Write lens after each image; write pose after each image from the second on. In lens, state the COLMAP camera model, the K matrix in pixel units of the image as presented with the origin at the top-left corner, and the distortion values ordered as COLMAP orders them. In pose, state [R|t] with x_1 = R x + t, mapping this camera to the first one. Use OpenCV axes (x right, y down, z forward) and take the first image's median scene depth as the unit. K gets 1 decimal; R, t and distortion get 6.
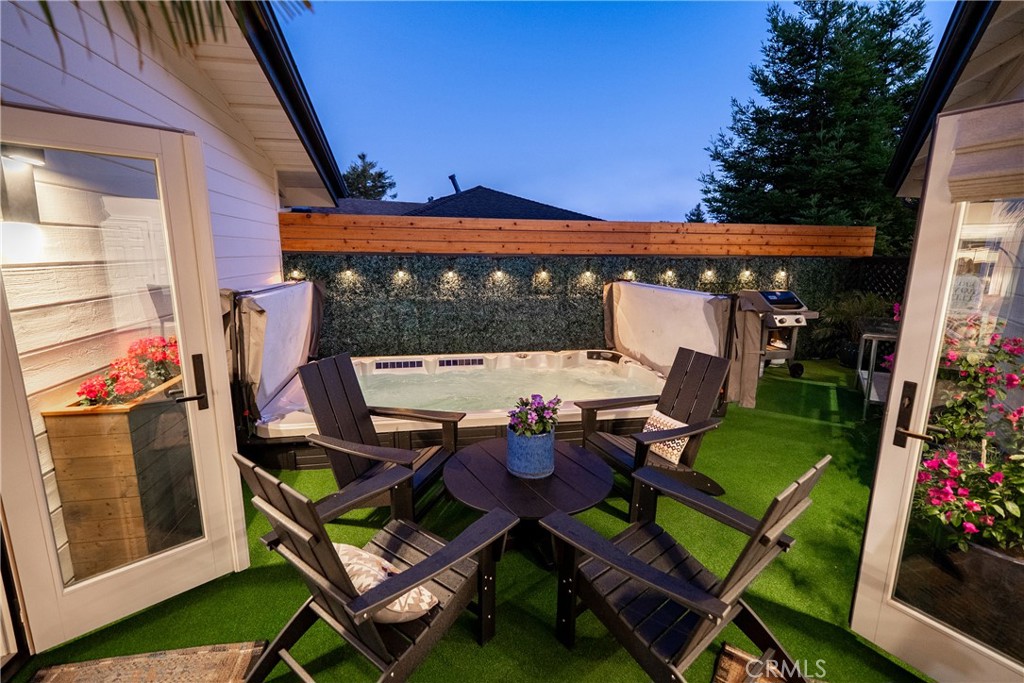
lens RADIAL K [[465.0, 0, 514.3], [0, 465.0, 341.1], [0, 0, 1]] dist [-0.004172, 0.001797]
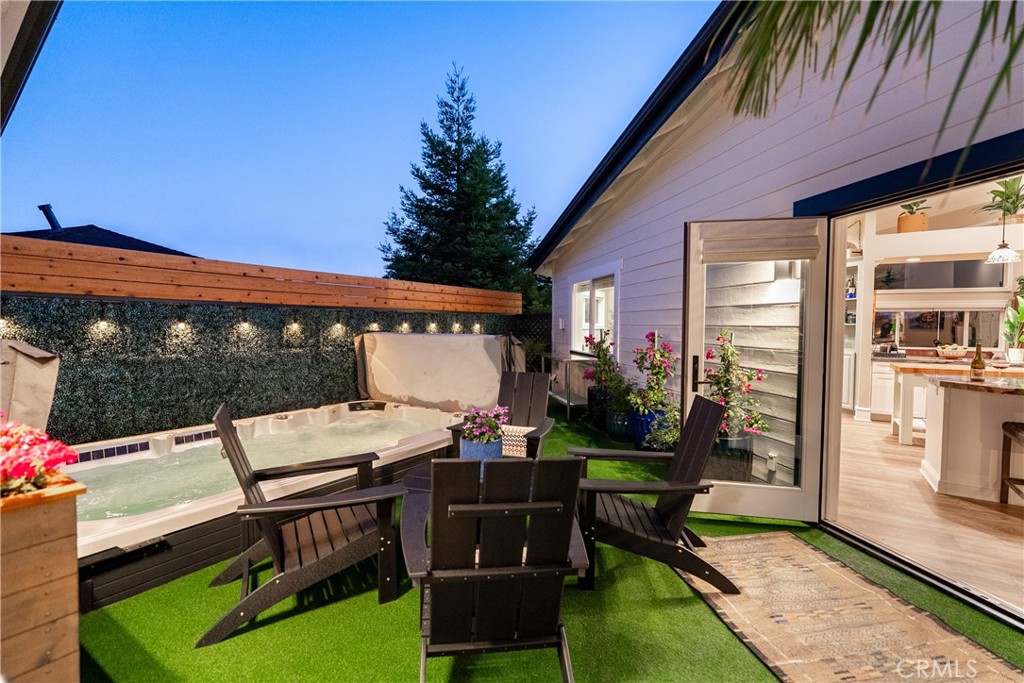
lens RADIAL K [[465.0, 0, 515.1], [0, 465.0, 338.8], [0, 0, 1]] dist [-0.004172, 0.001797]
pose [[0.696772, -0.025475, 0.716840, -0.292891], [0.135876, 0.985963, -0.097033, 0.029951], [-0.704306, 0.165011, 0.690452, 0.056809]]
